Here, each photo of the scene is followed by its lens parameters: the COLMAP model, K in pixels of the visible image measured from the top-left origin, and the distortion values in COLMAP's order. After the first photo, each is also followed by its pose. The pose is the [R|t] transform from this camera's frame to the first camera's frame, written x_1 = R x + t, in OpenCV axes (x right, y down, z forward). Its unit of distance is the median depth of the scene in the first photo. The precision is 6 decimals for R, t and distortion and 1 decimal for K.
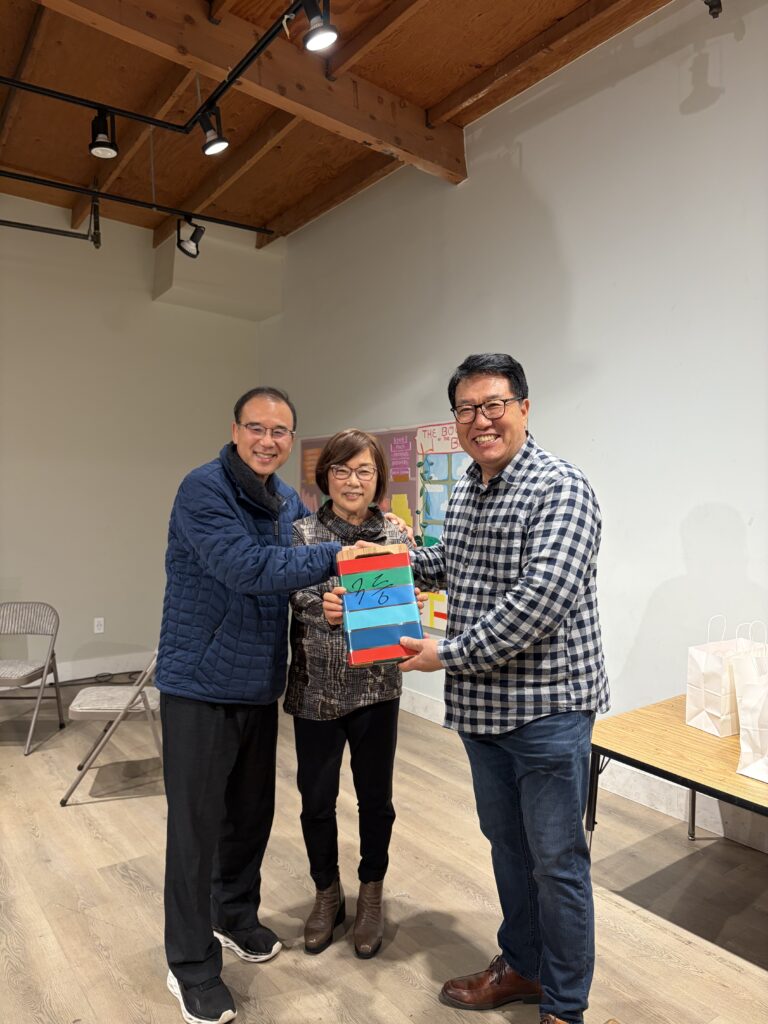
lens RADIAL K [[761.6, 0, 384.0], [0, 761.6, 512.0], [0, 0, 1]] dist [0.061196, -0.069623]
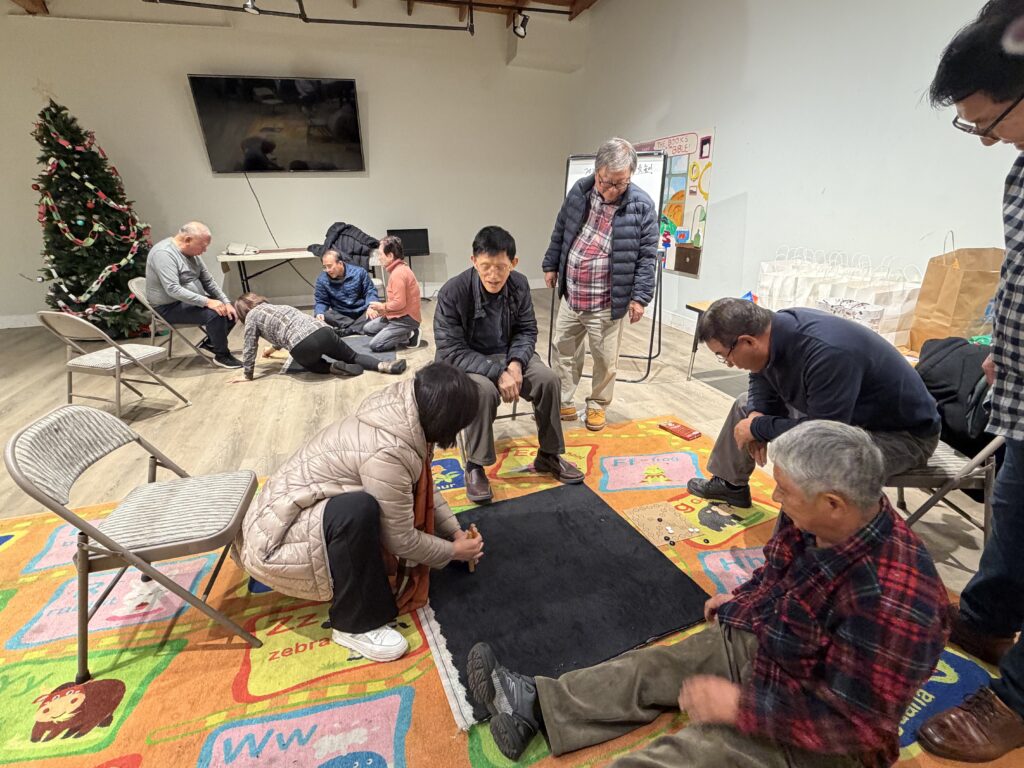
lens RADIAL K [[515.2, 0, 512.0], [0, 515.2, 384.0], [0, 0, 1]] dist [-0.001313, -0.000862]
pose [[0.948115, 0.091953, -0.304340, 0.162766], [0.008402, 0.949680, 0.313108, 0.042697], [0.317817, -0.299420, 0.899634, -0.289169]]
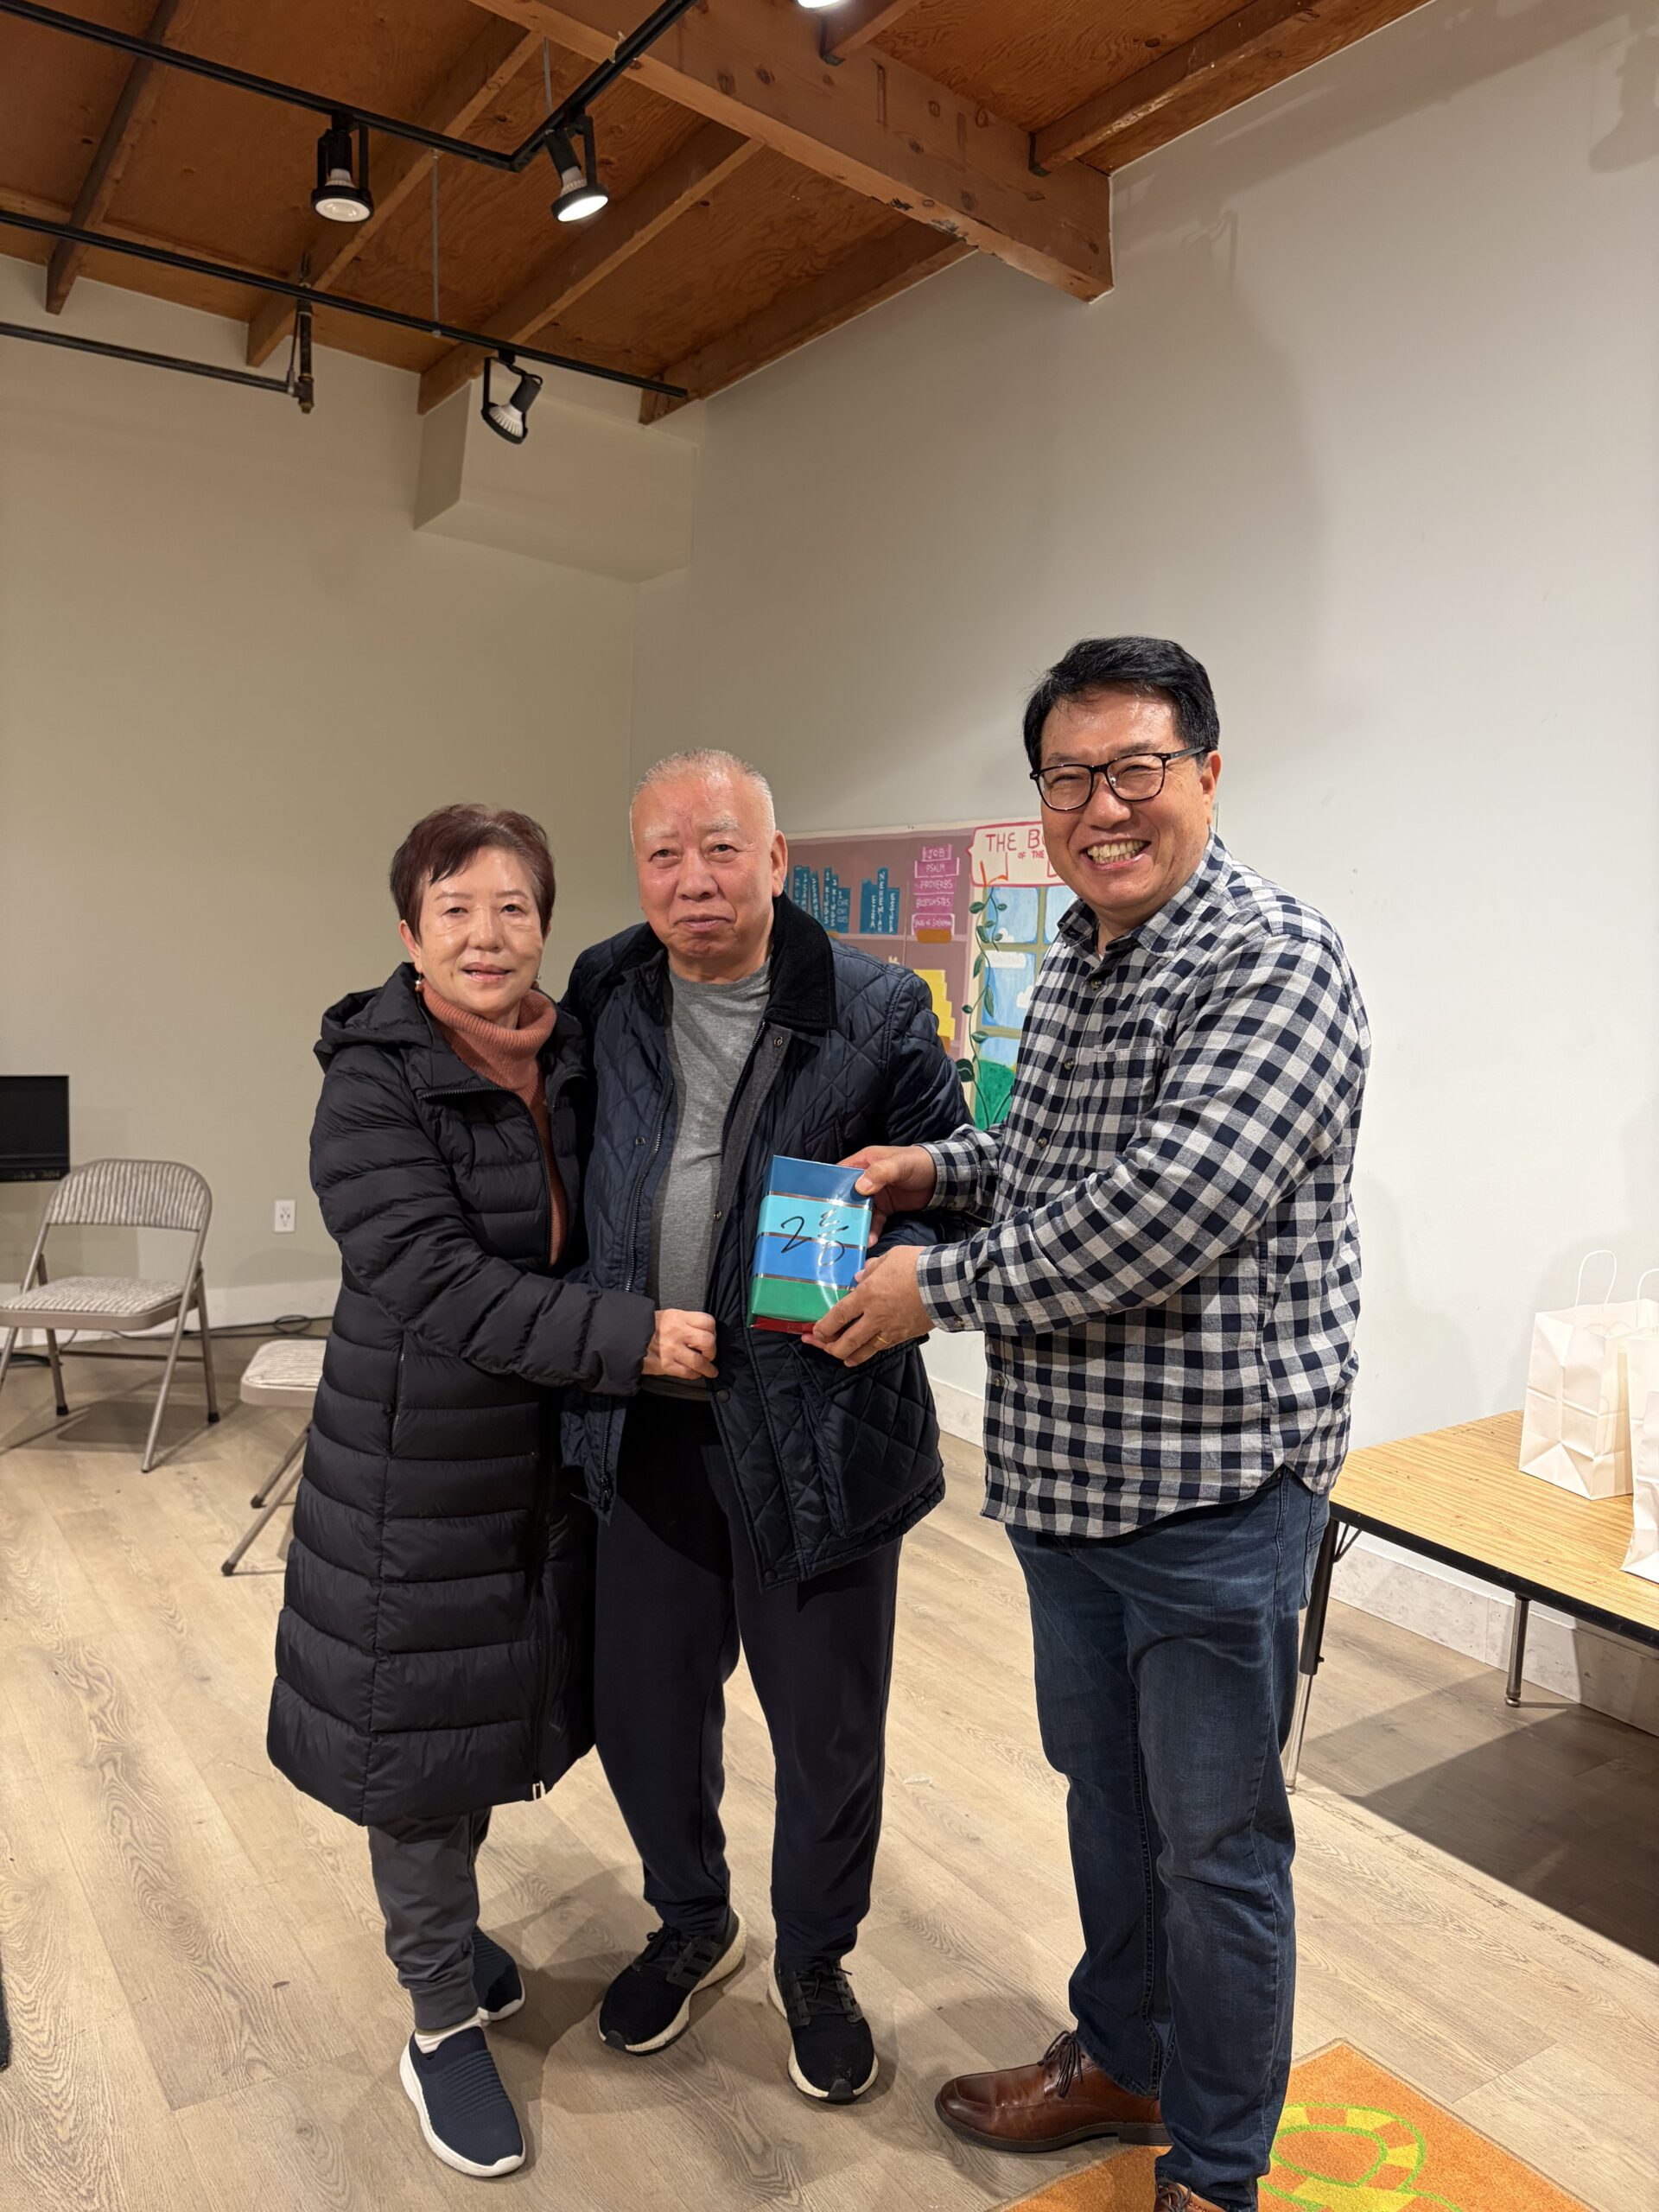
lens RADIAL K [[1647.4, 0, 829.3], [0, 1647.4, 1096.3], [0, 0, 1]] dist [0.058850, -0.064494]
pose [[0.998869, 0.043772, -0.018578, -0.023706], [-0.042665, 0.997503, 0.056283, 0.000584], [0.020995, -0.055427, 0.998242, -0.030230]]
